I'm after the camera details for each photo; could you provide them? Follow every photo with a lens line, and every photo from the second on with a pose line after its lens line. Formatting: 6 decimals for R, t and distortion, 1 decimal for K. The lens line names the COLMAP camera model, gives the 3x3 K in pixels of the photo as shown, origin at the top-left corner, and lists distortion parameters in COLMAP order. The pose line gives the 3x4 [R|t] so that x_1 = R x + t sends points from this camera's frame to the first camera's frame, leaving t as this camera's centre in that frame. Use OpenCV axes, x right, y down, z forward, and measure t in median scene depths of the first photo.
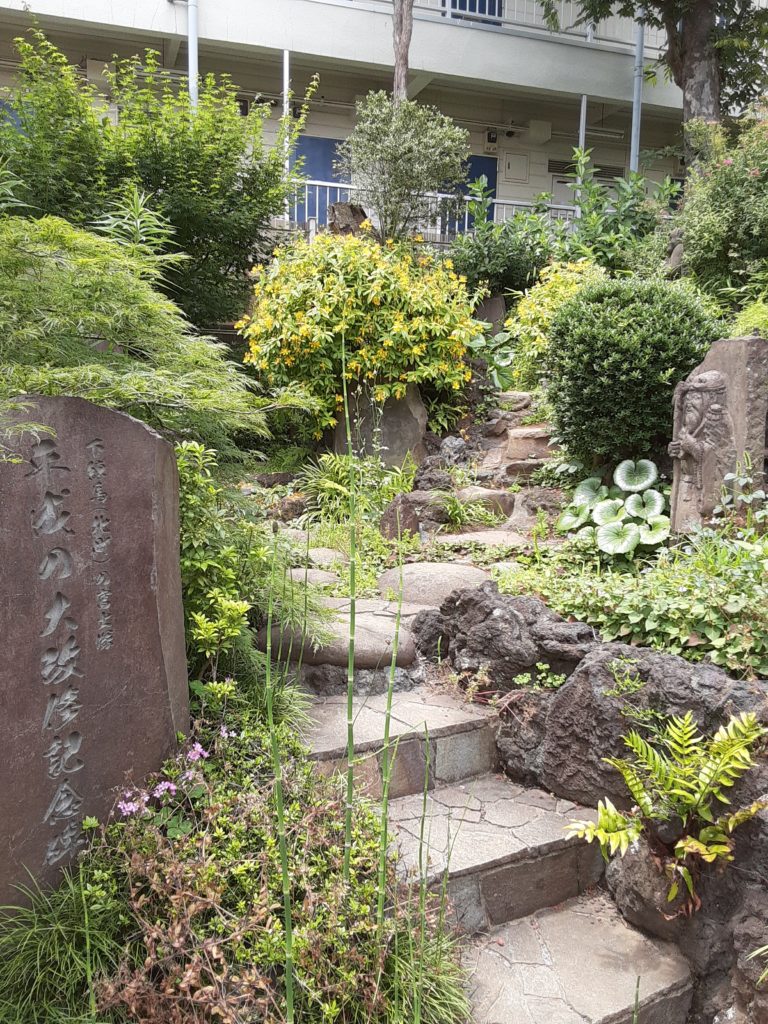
lens RADIAL K [[820.4, 0, 371.1], [0, 820.4, 525.0], [0, 0, 1]] dist [0.100526, -0.159827]
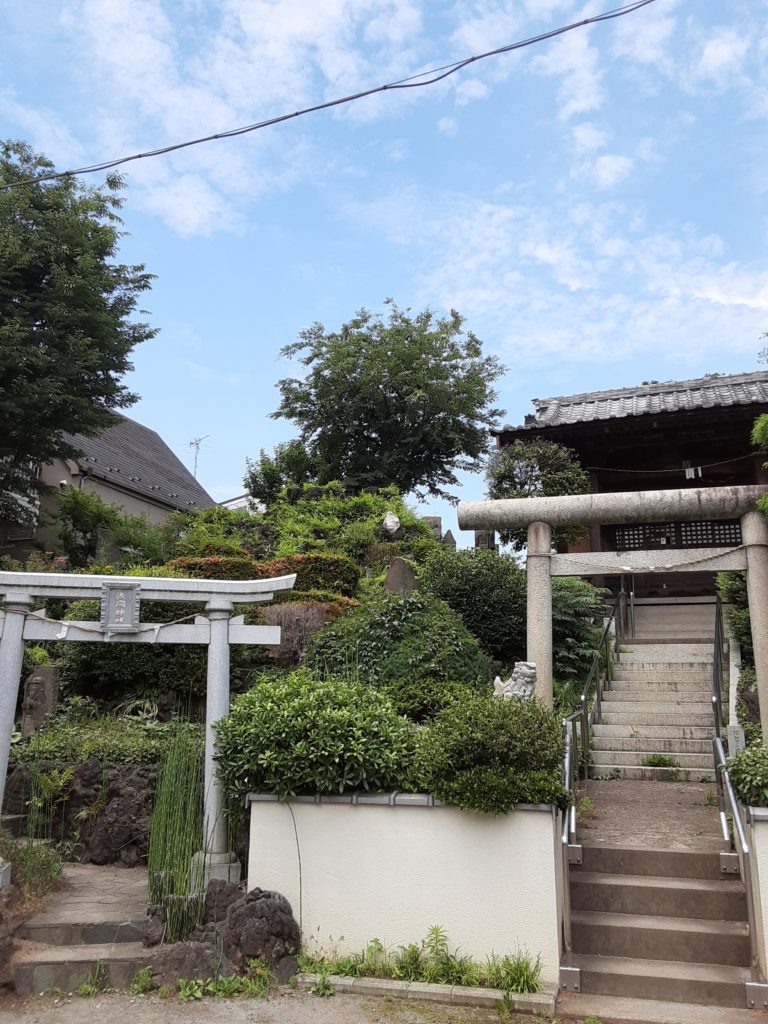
lens RADIAL K [[820.4, 0, 371.1], [0, 820.4, 525.0], [0, 0, 1]] dist [0.100526, -0.159827]
pose [[0.606990, 0.175958, 0.774985, -0.506277], [0.098737, 0.950927, -0.293238, 0.112832], [-0.788552, 0.254512, 0.559829, -0.683908]]
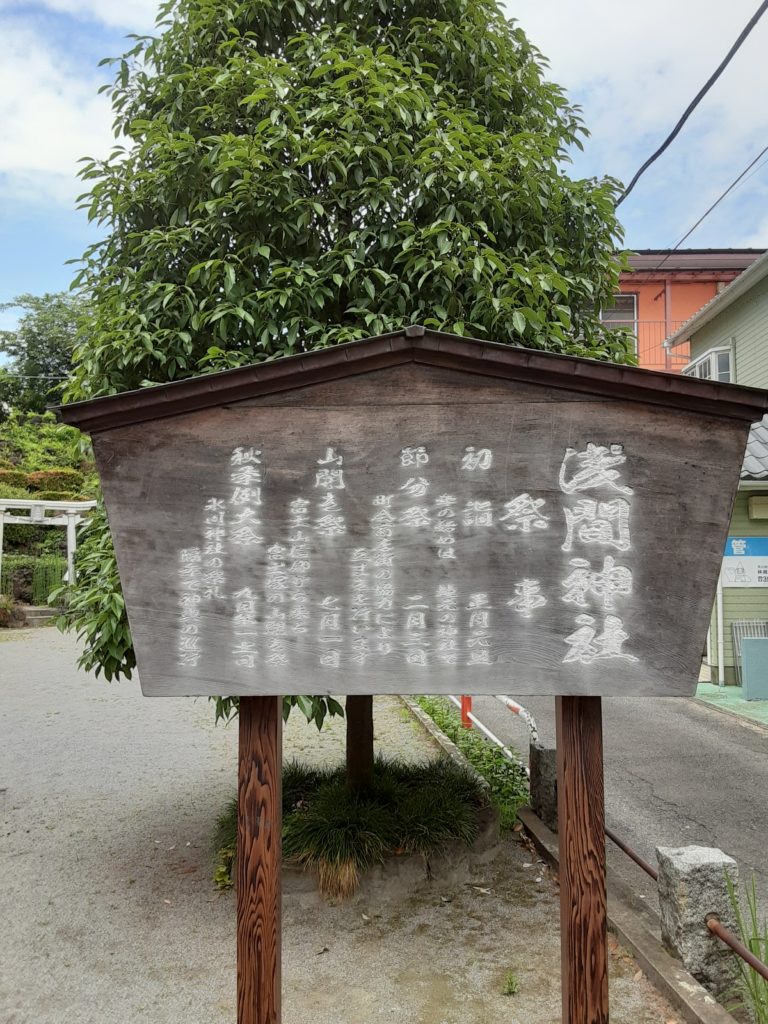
lens RADIAL K [[820.4, 0, 371.1], [0, 820.4, 525.0], [0, 0, 1]] dist [0.100526, -0.159827]
pose [[0.199194, 0.035926, 0.979301, -2.155414], [0.136950, 0.988501, -0.064119, 0.244857], [-0.970344, 0.146887, 0.191983, -1.388543]]
